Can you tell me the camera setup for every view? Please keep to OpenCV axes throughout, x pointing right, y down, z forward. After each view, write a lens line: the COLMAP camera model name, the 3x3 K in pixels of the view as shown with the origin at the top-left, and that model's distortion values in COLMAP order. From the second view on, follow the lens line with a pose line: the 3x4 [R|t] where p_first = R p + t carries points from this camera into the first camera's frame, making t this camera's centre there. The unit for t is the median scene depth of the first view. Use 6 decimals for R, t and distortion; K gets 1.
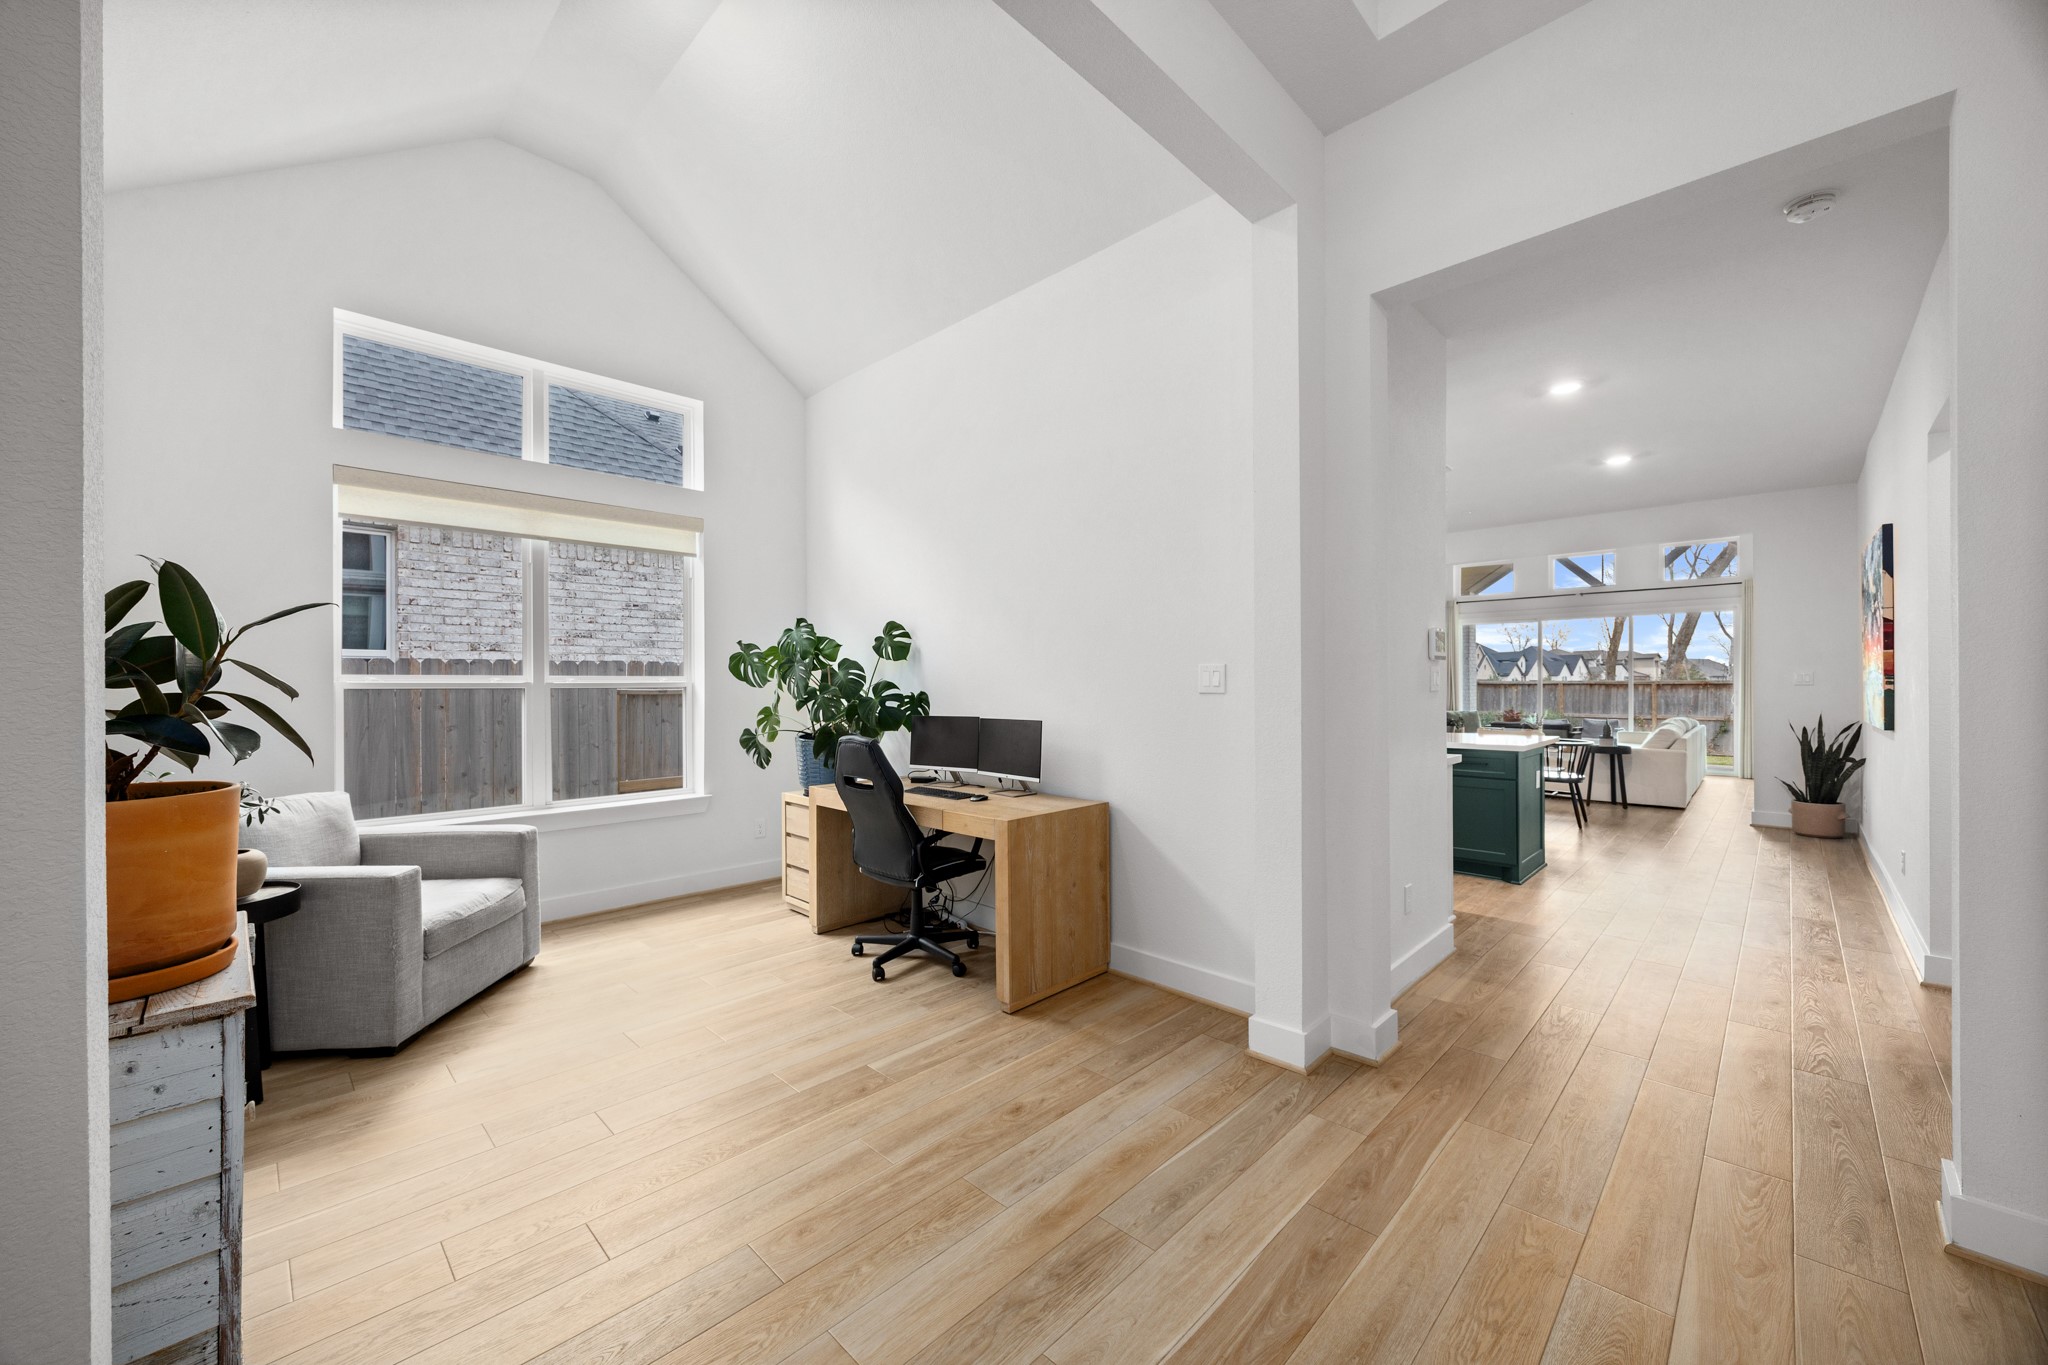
lens RADIAL K [[778.6, 0, 1024.0], [0, 778.6, 682.5], [0, 0, 1]] dist [-0.001186, -0.000142]
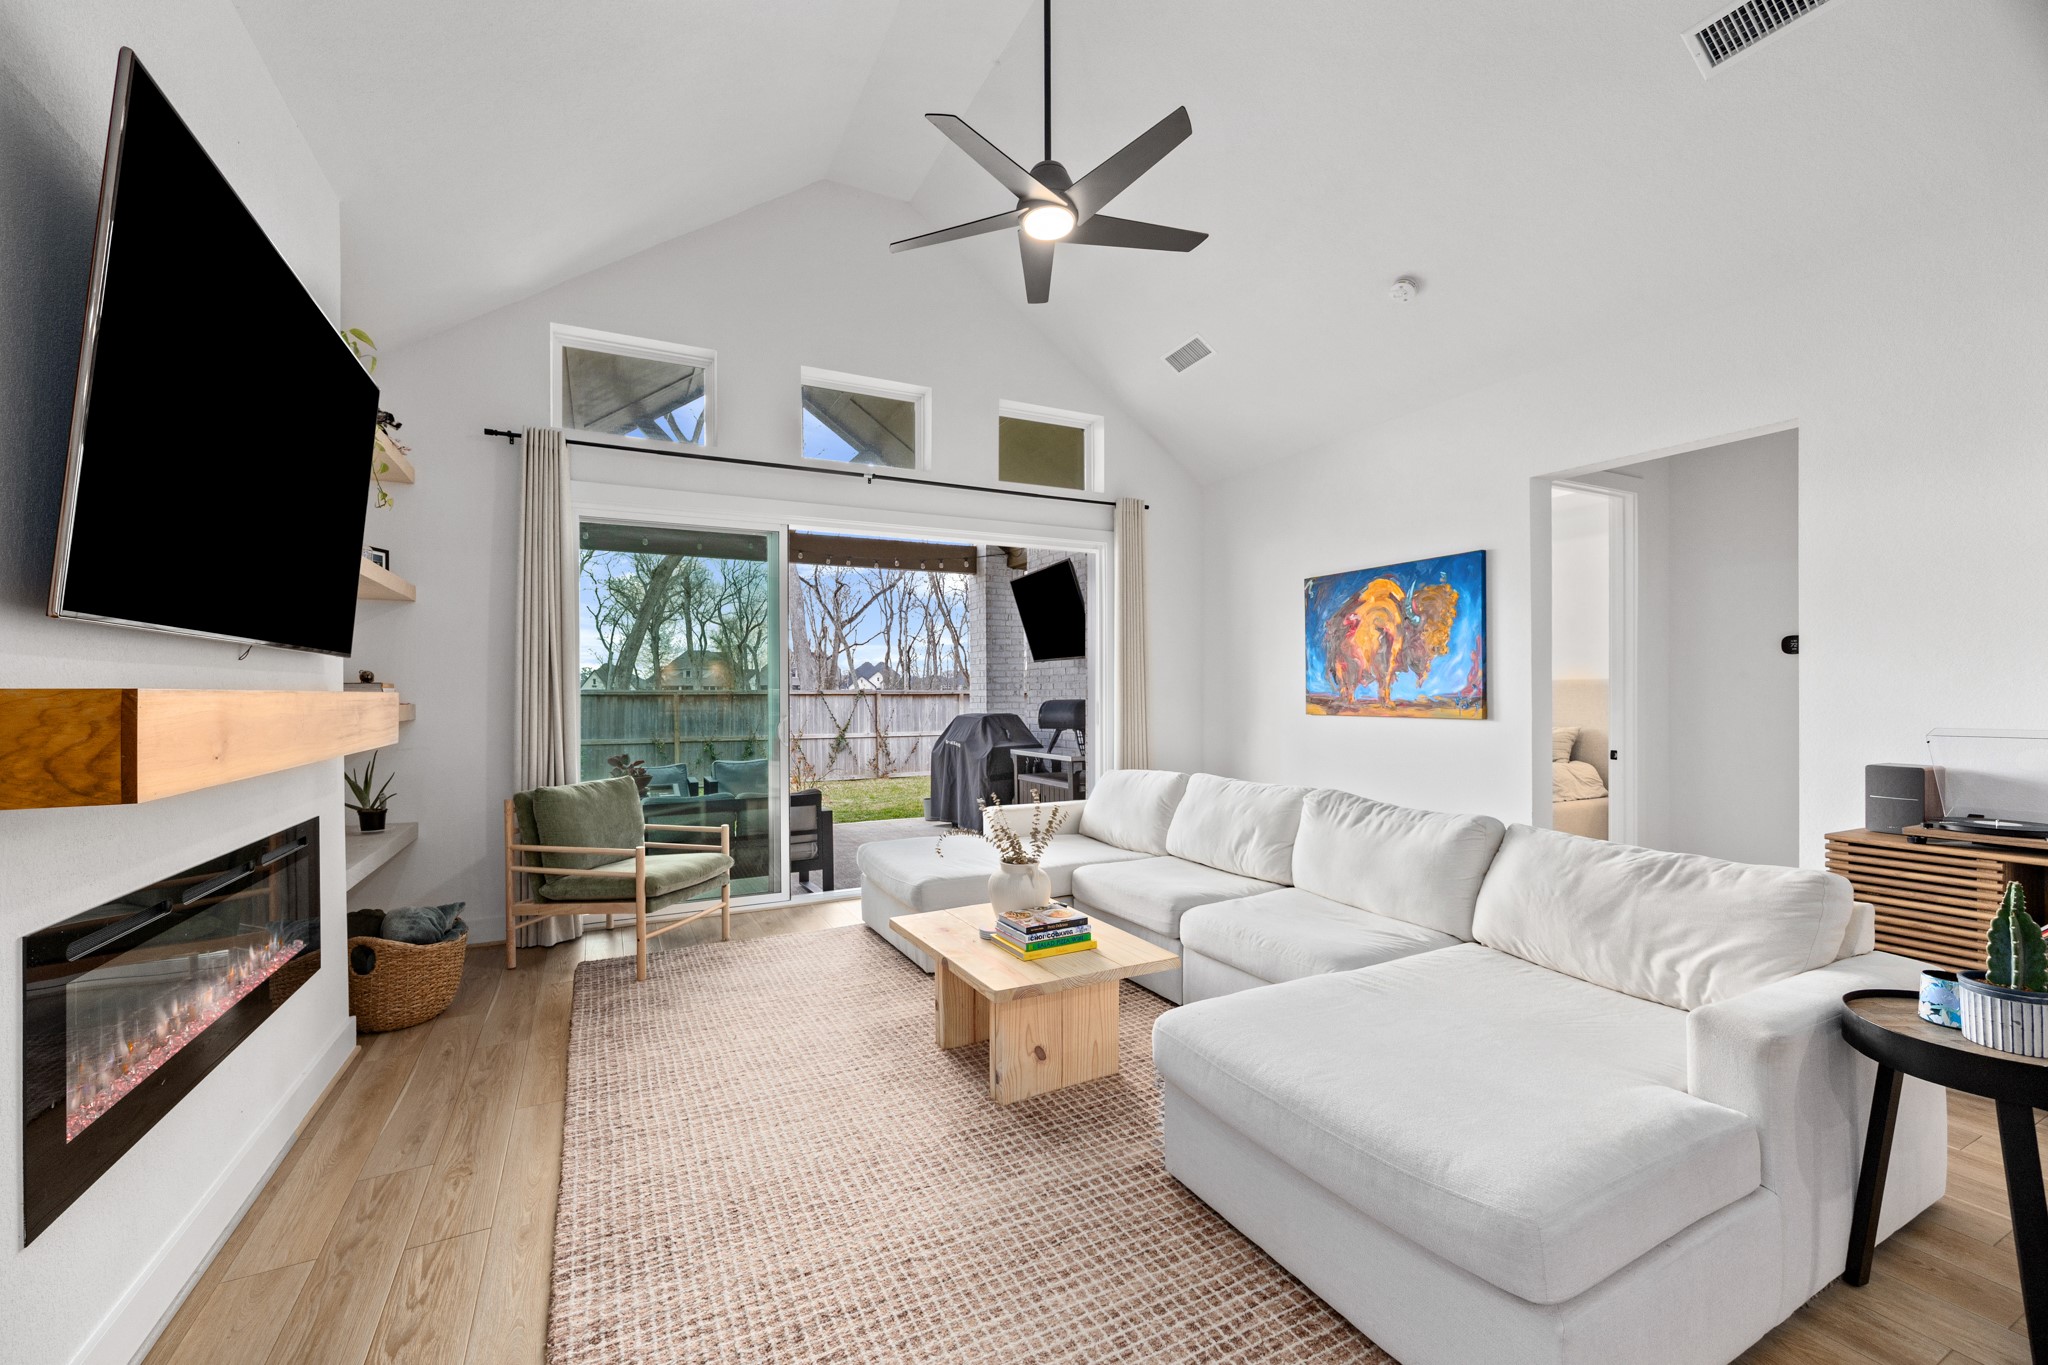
lens RADIAL K [[802.2, 0, 987.5], [0, 802.2, 692.3], [0, 0, 1]] dist [-0.001601, -0.000161]
pose [[0.337192, 0.002240, 0.941433, 0.666858], [0.000432, 0.999997, -0.002534, 0.004026], [-0.941436, 0.001261, 0.337190, 1.590298]]
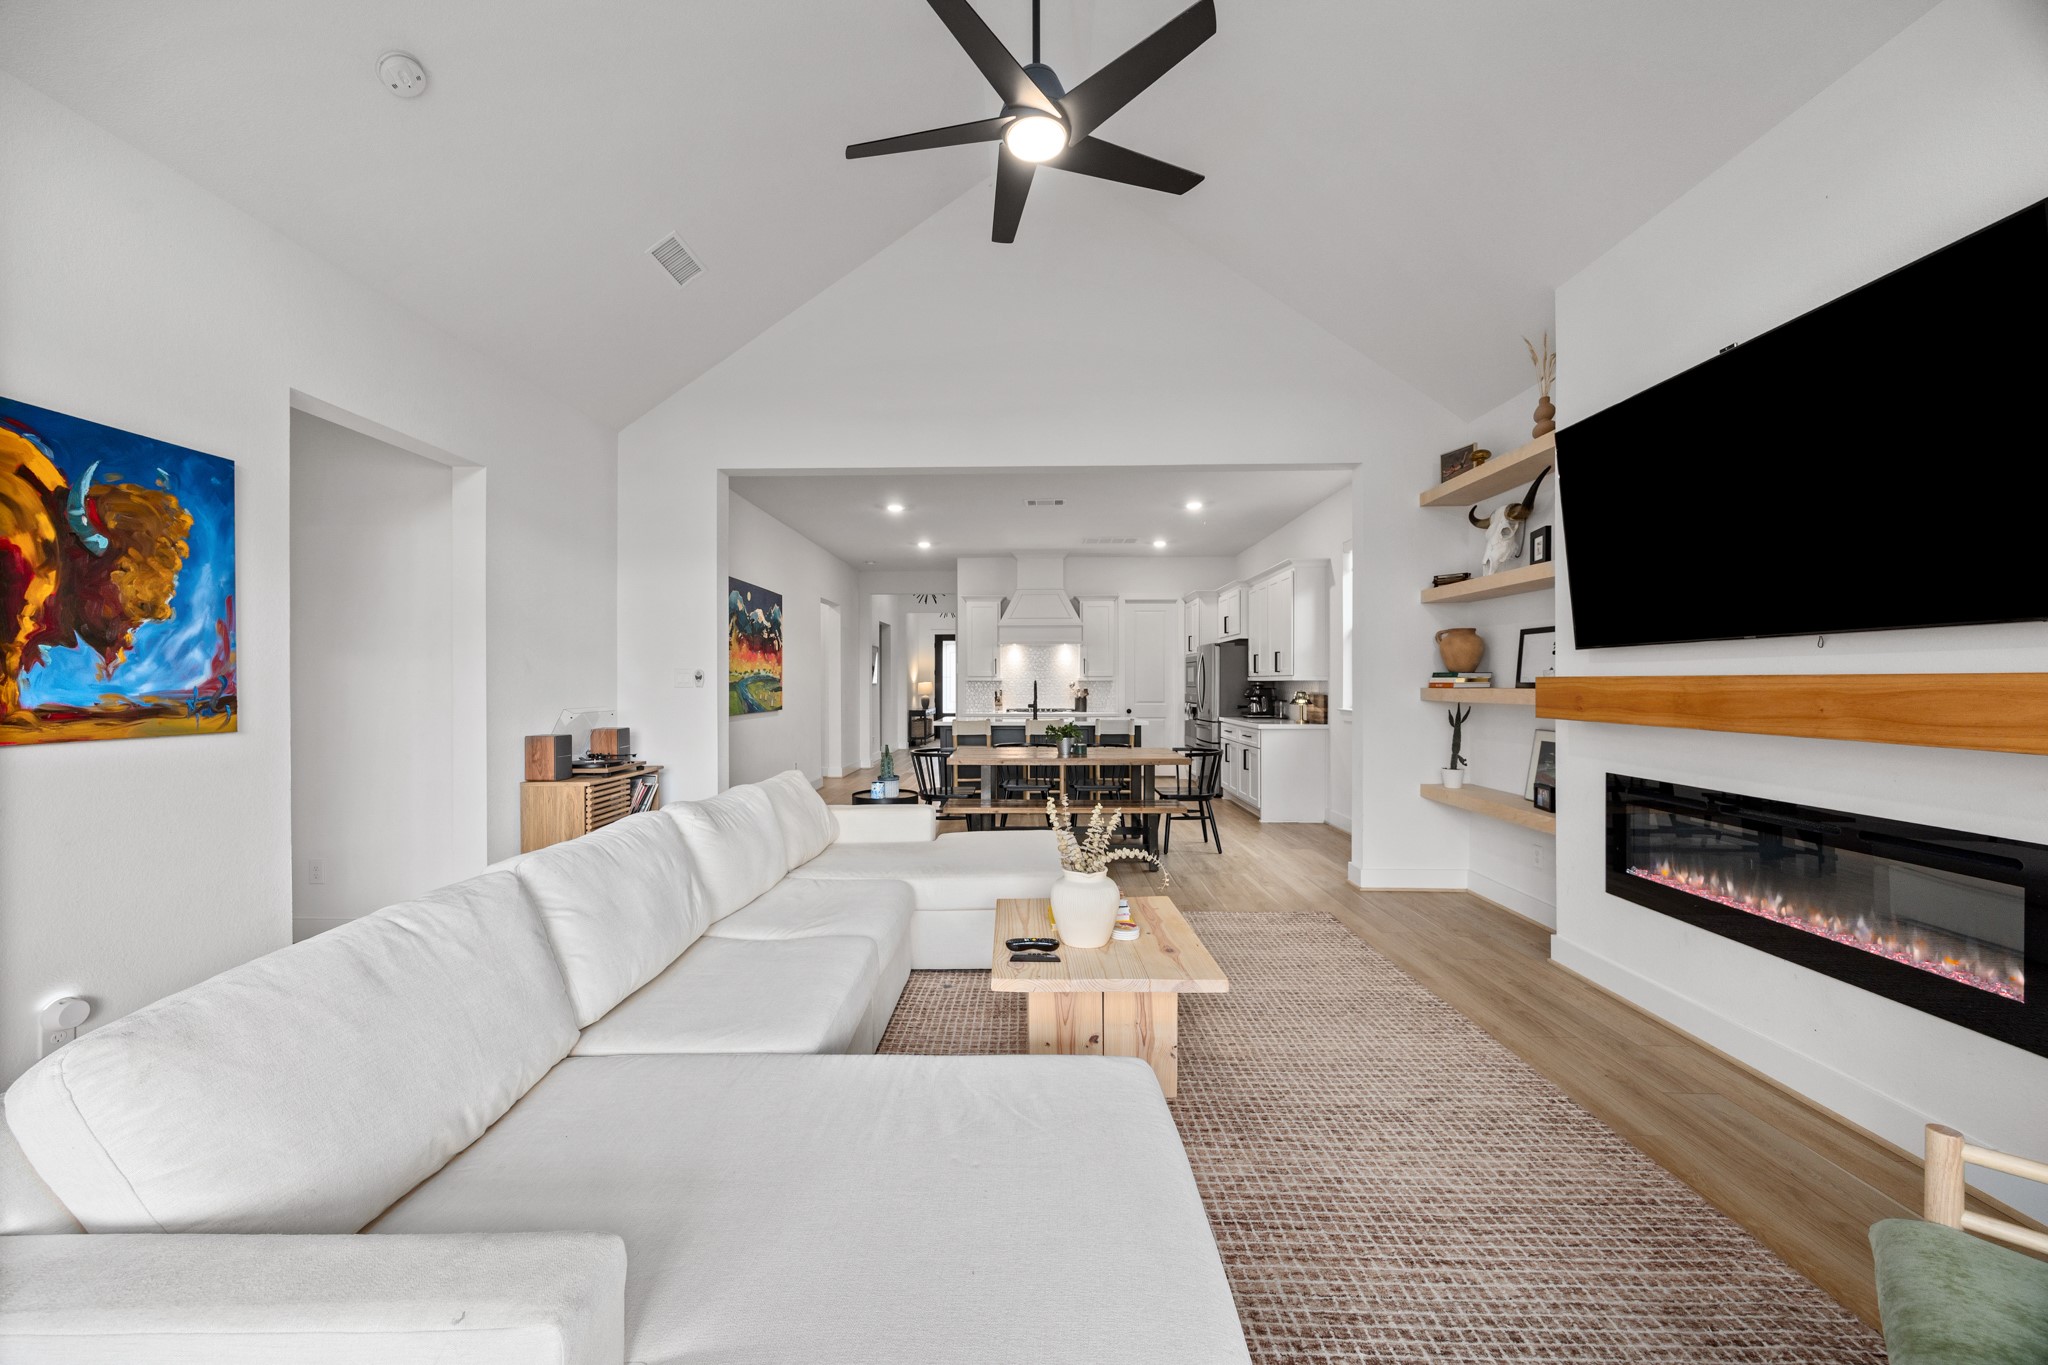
lens RADIAL K [[782.7, 0, 1007.5], [0, 782.7, 685.1], [0, 0, 1]] dist [0.000037, -0.000037]
pose [[-0.738541, 0.008947, -0.674149, 1.465356], [0.009512, 0.999951, 0.002851, 0.003235], [0.674142, -0.004307, -0.738589, 2.032460]]
